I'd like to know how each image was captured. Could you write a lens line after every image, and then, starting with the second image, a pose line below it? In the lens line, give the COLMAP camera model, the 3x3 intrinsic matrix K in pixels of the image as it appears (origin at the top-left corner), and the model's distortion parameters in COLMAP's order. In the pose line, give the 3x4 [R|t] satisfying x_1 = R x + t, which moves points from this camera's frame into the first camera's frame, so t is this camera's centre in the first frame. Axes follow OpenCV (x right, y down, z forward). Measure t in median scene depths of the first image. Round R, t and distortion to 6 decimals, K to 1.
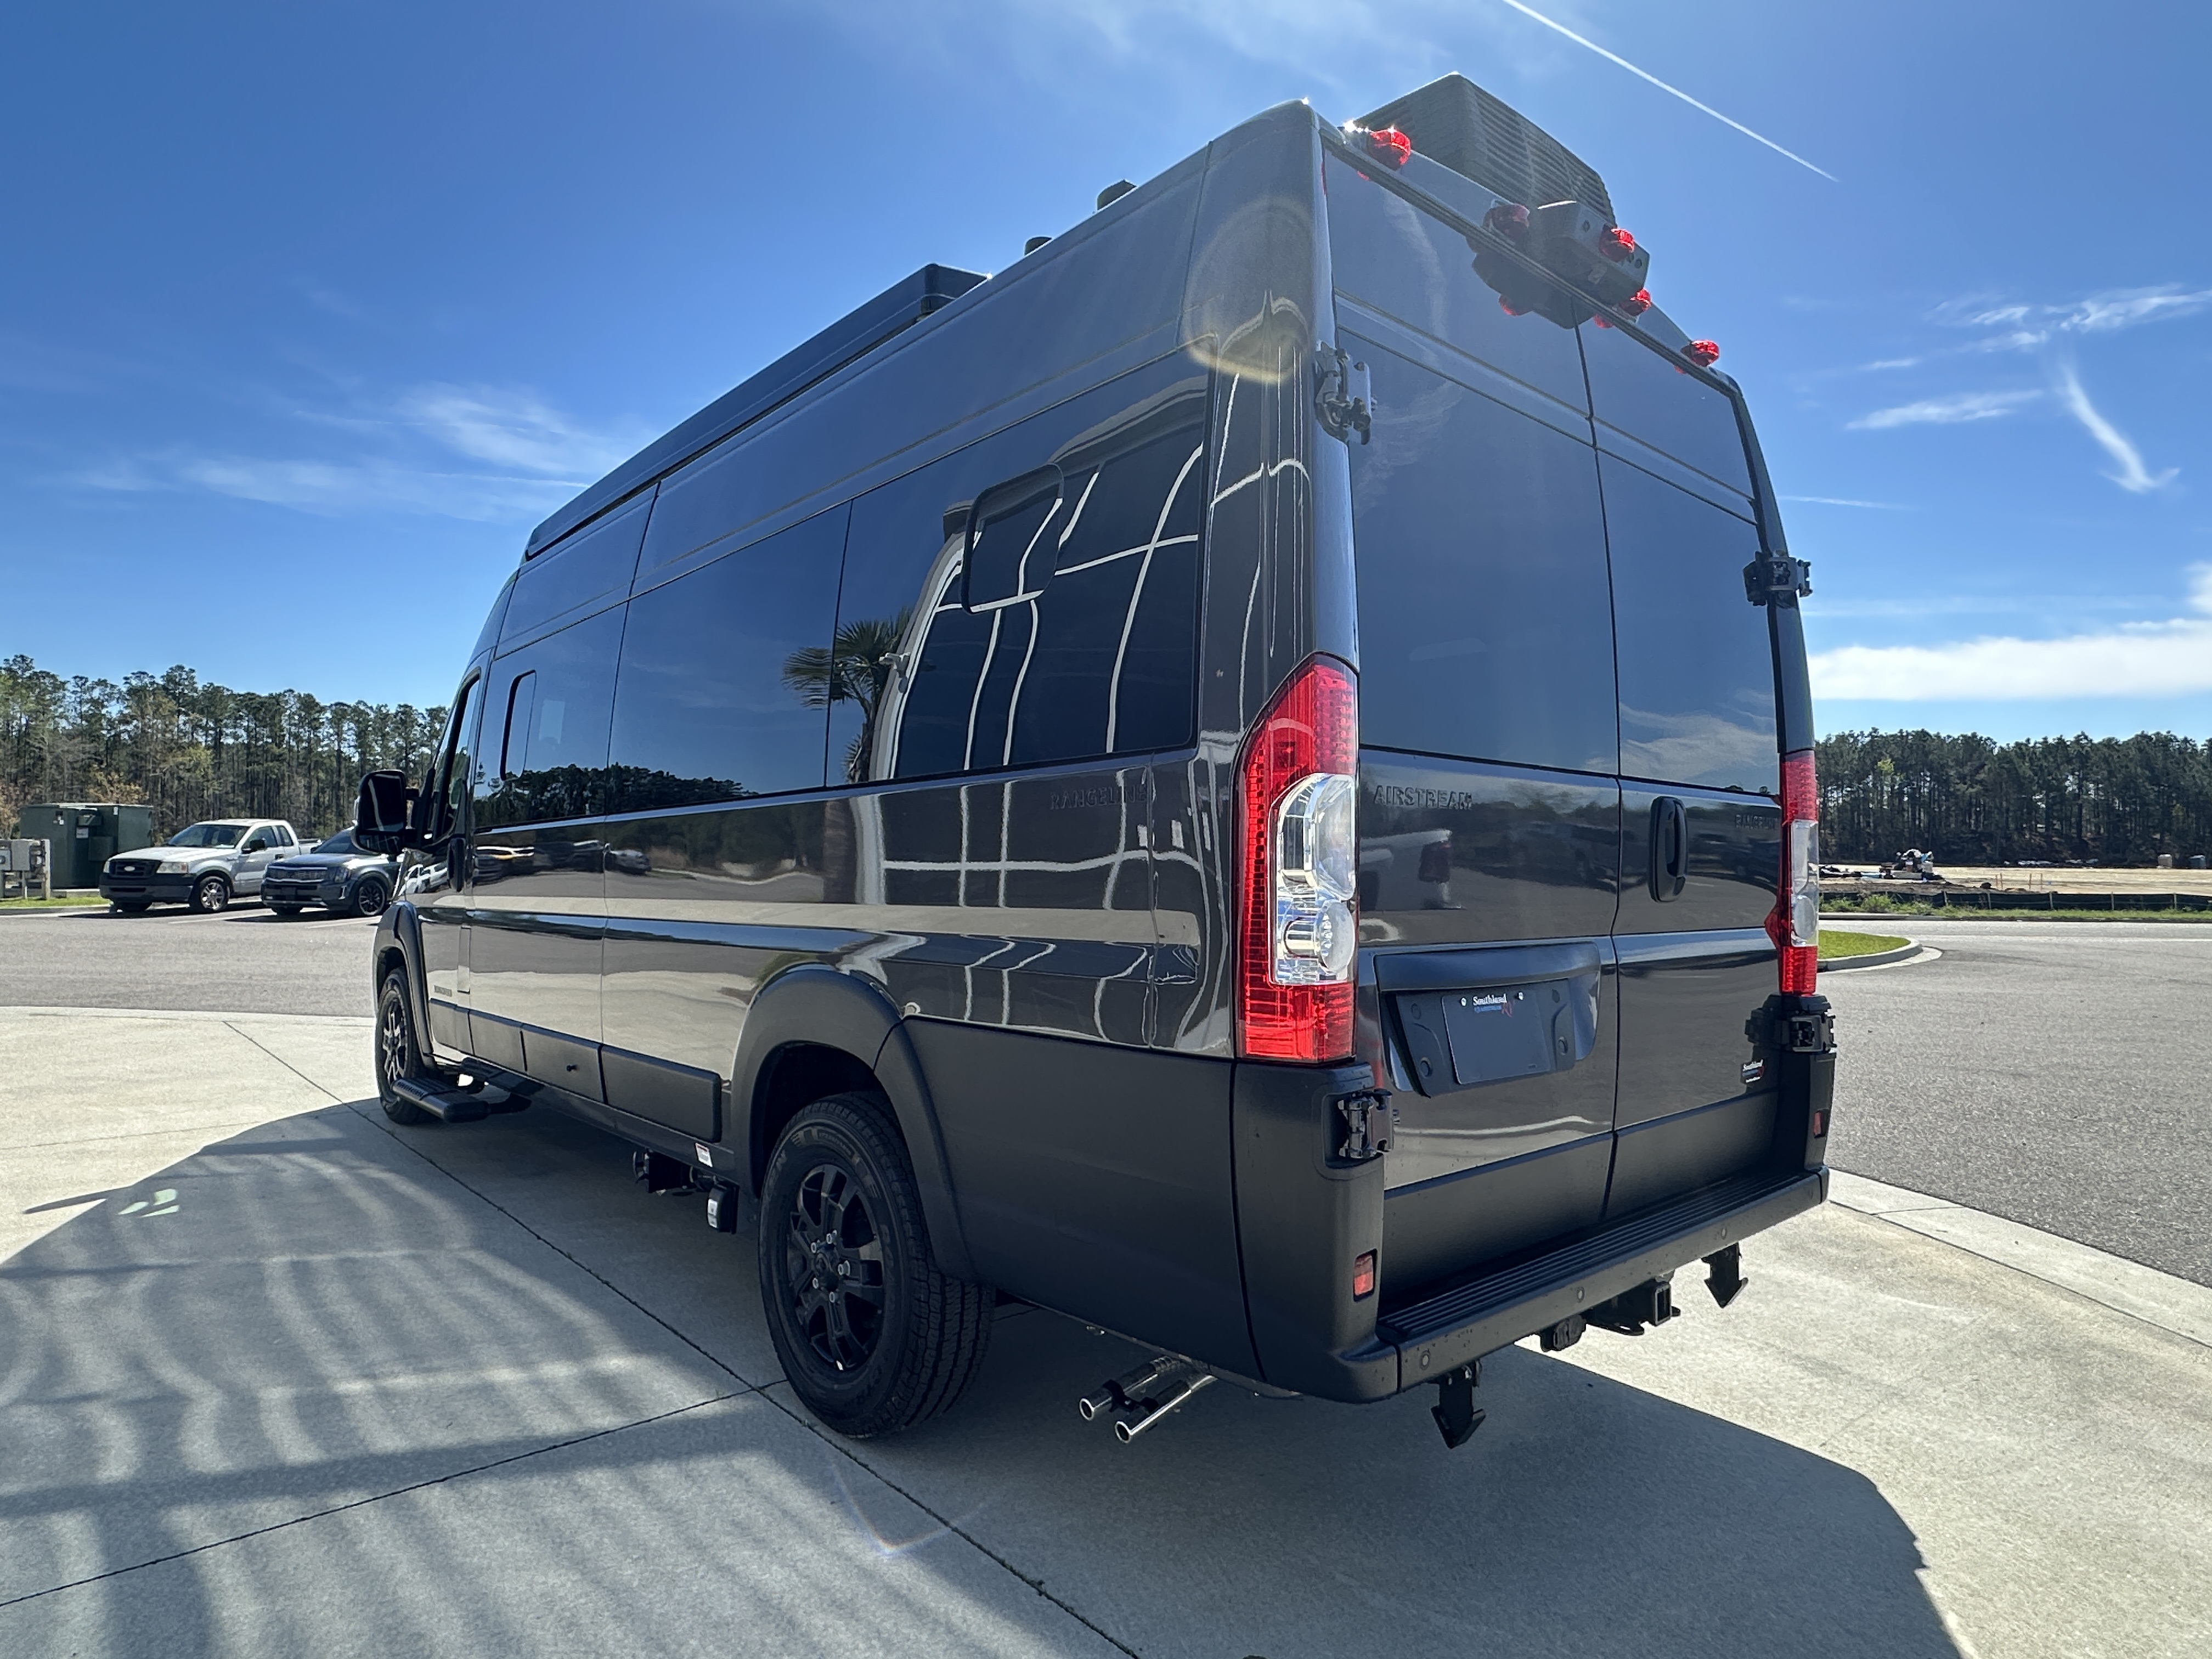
lens RADIAL K [[1257.7, 0, 1102.8], [0, 1257.7, 836.1], [0, 0, 1]] dist [-0.007201, 0.004884]
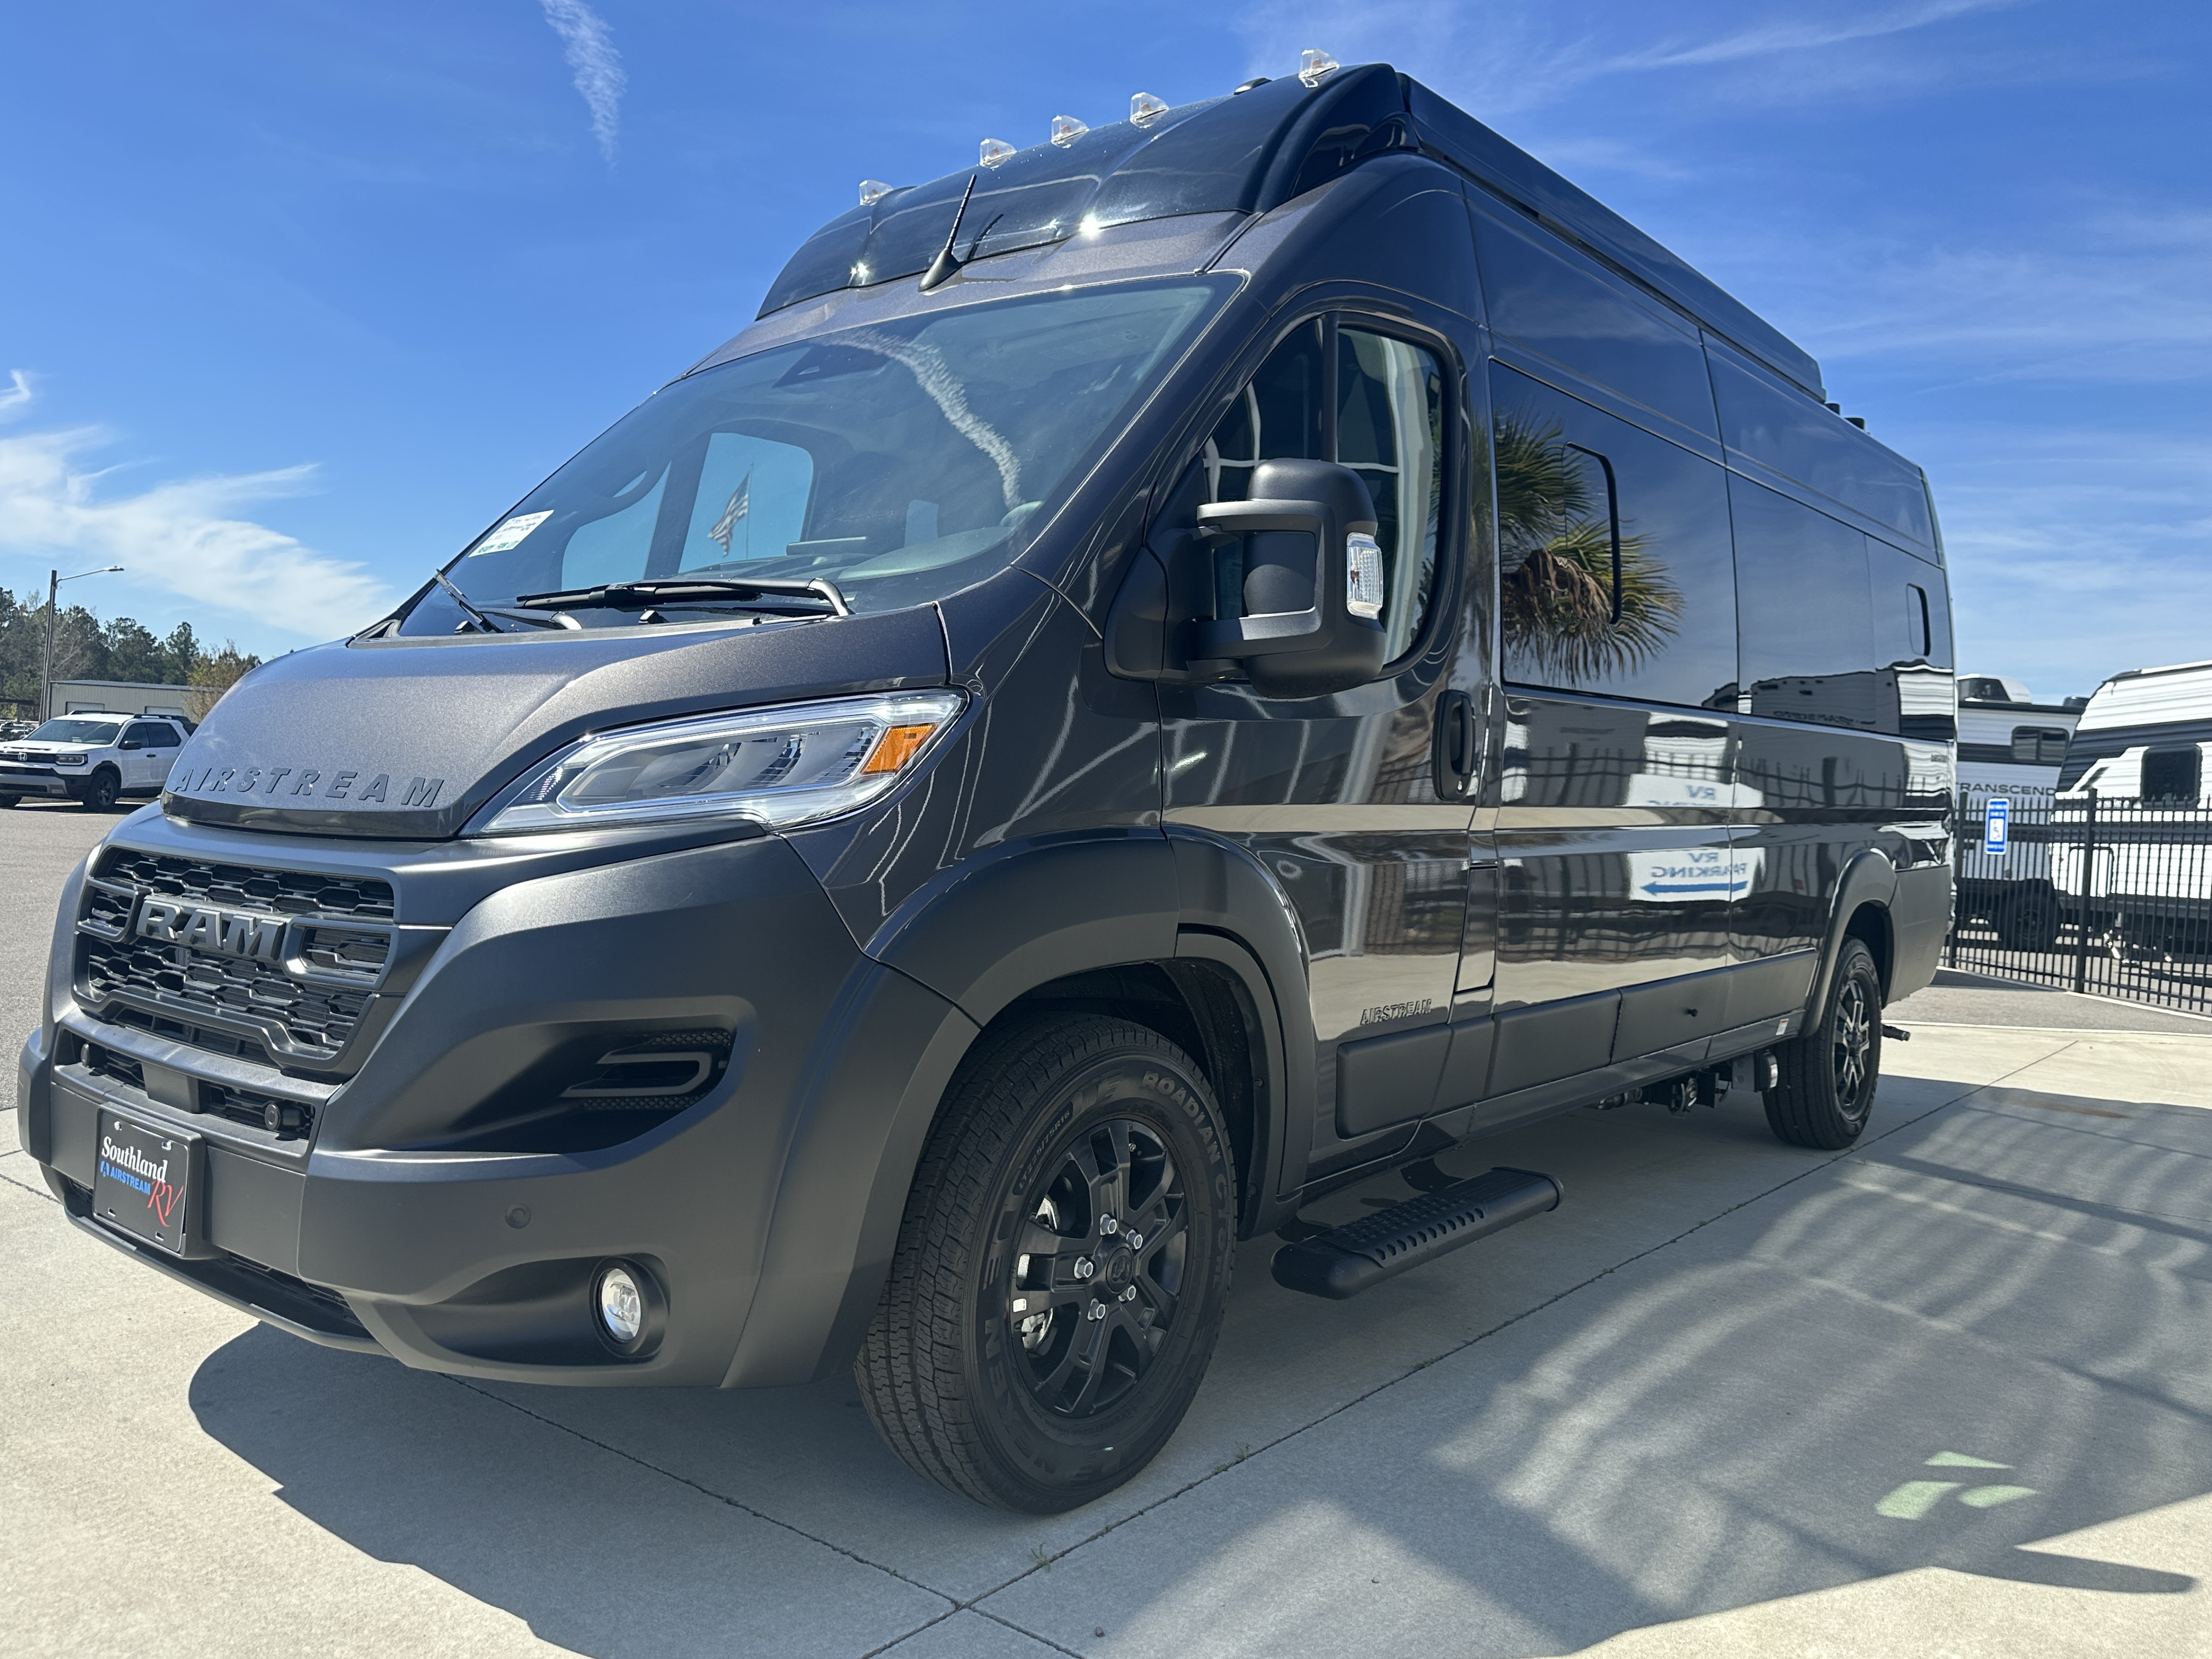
lens RADIAL K [[1676.6, 0, 1094.4], [0, 1676.6, 826.8], [0, 0, 1]] dist [0.016373, -0.023384]
pose [[-0.167317, -0.037496, 0.985190, -1.644730], [-0.066104, 0.997454, 0.026737, 0.068608], [-0.983685, -0.060651, -0.169369, 1.805091]]
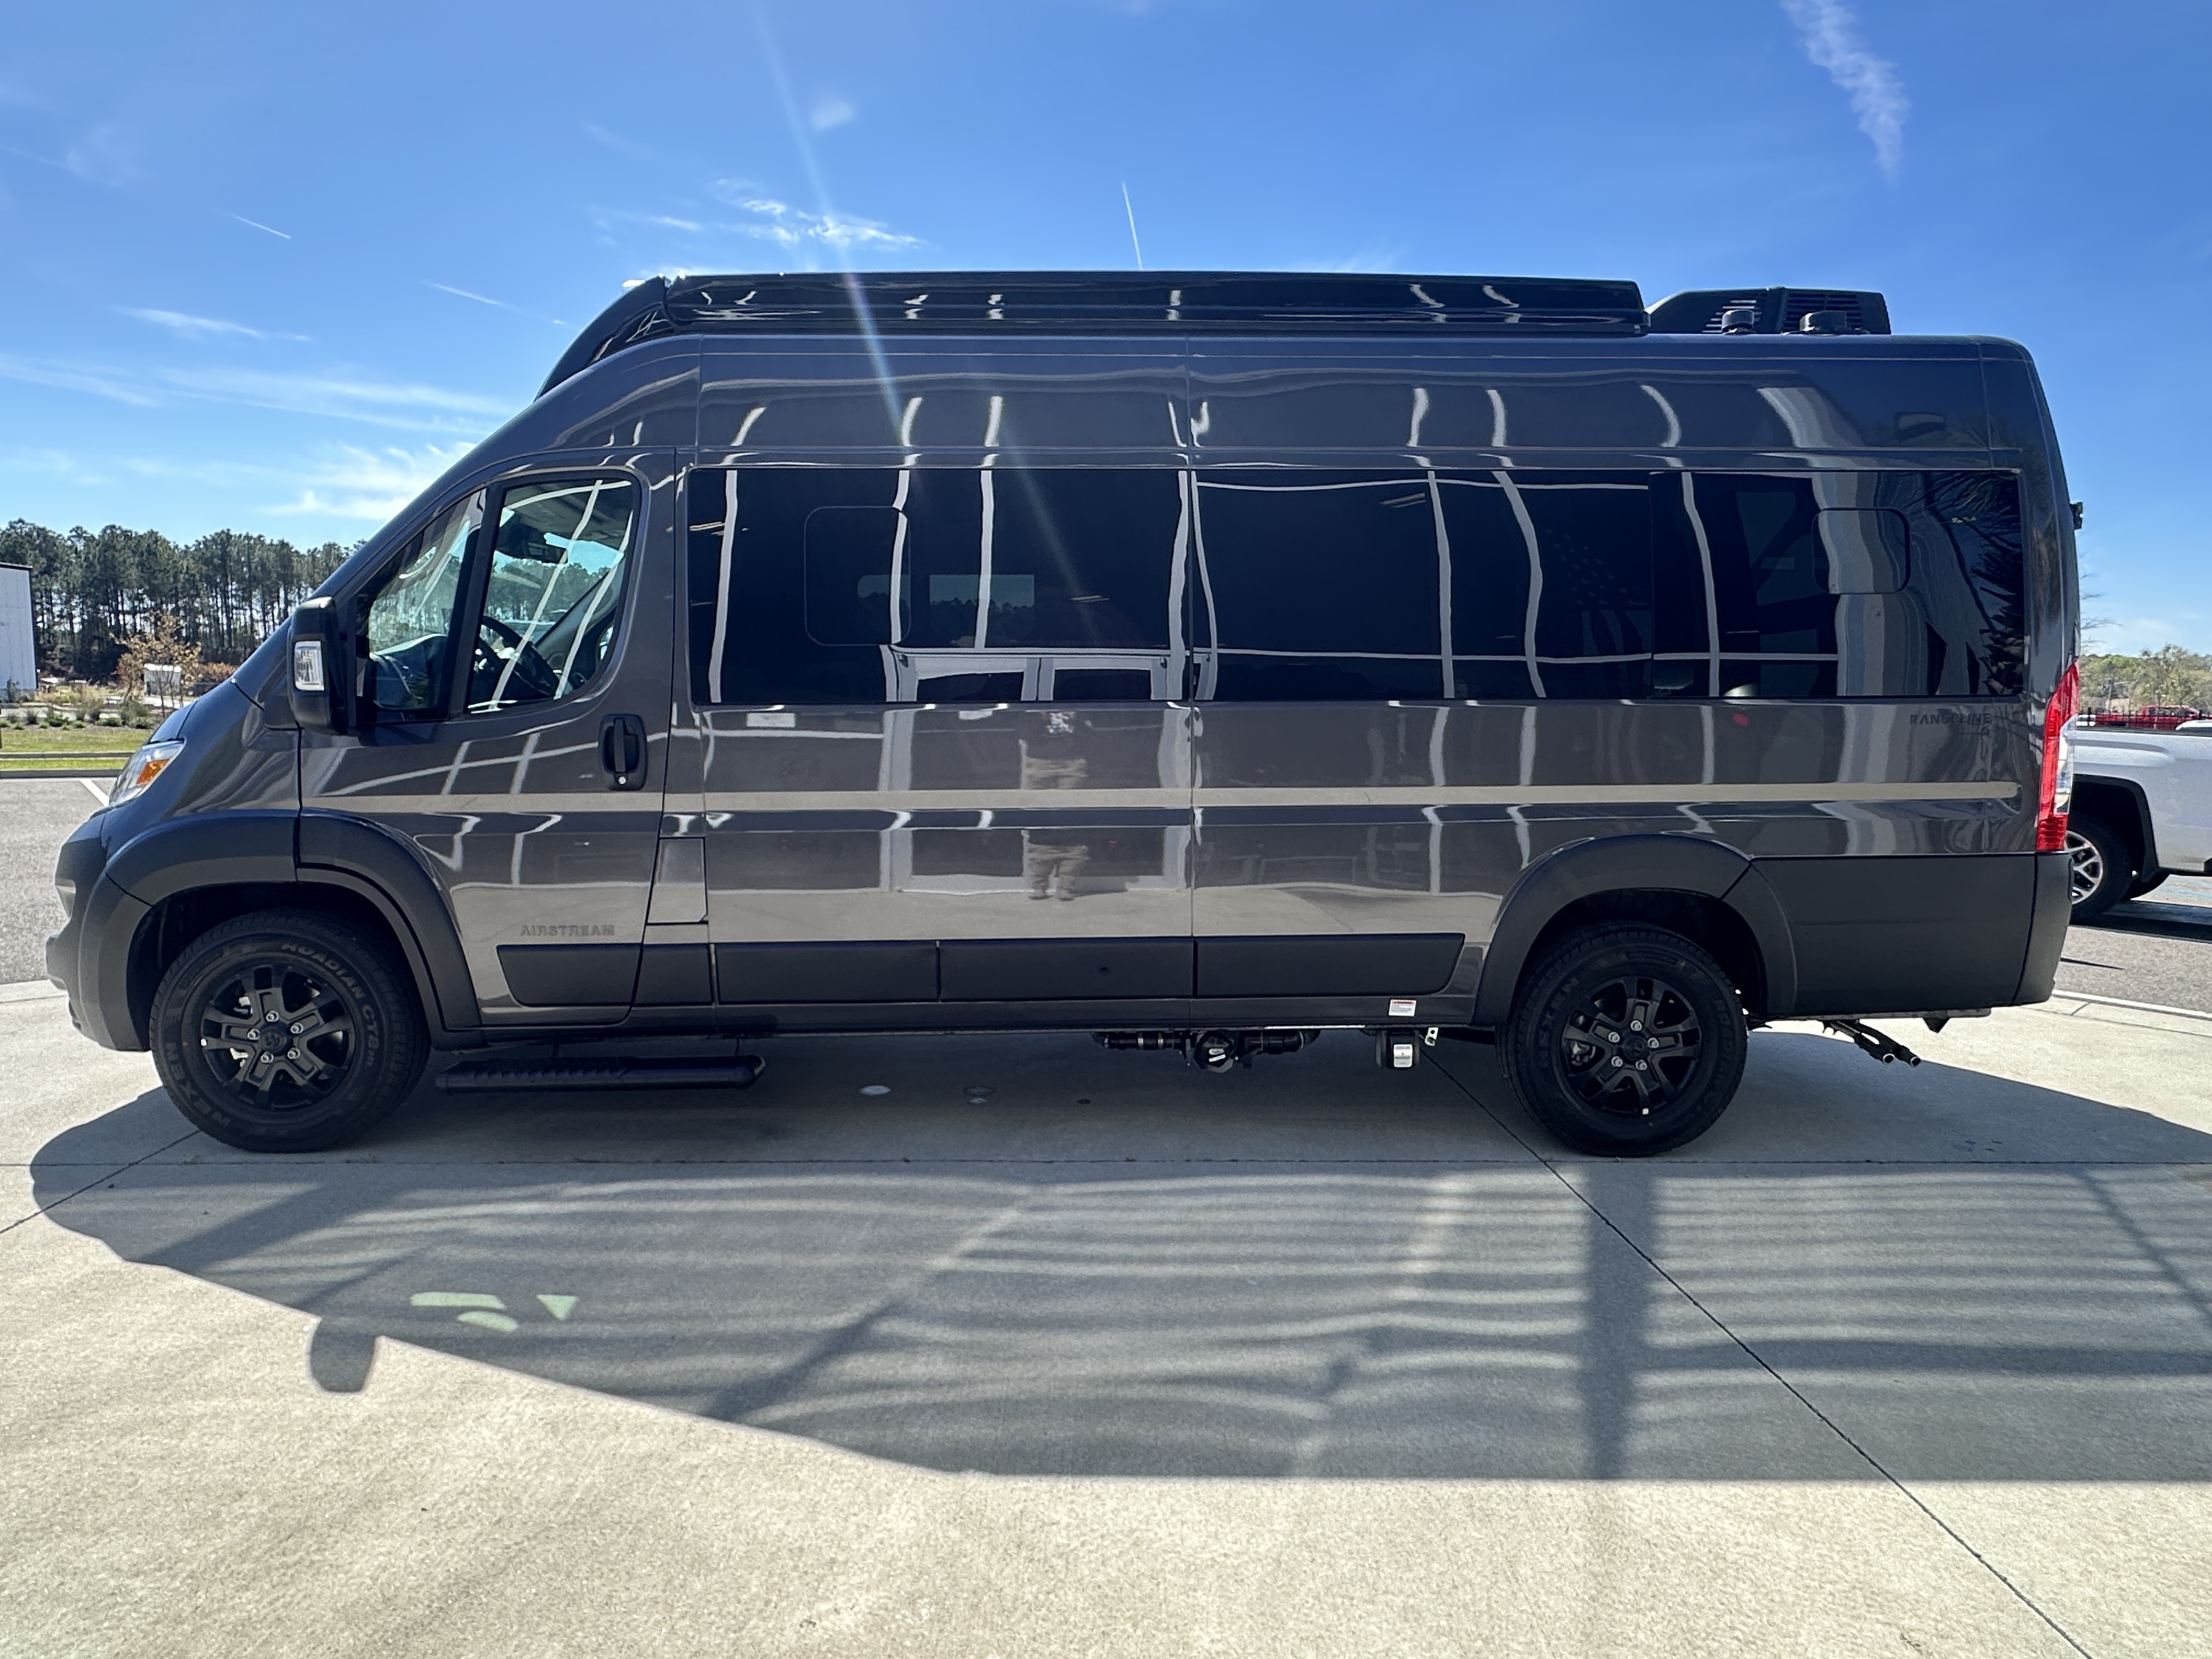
lens RADIAL K [[1257.7, 0, 1095.6], [0, 1257.7, 826.6], [0, 0, 1]] dist [-0.007201, 0.004884]
pose [[0.630653, -0.078195, 0.772116, -1.305196], [-0.022879, 0.992605, 0.119212, -0.039328], [-0.775728, -0.092847, 0.624200, 0.492639]]
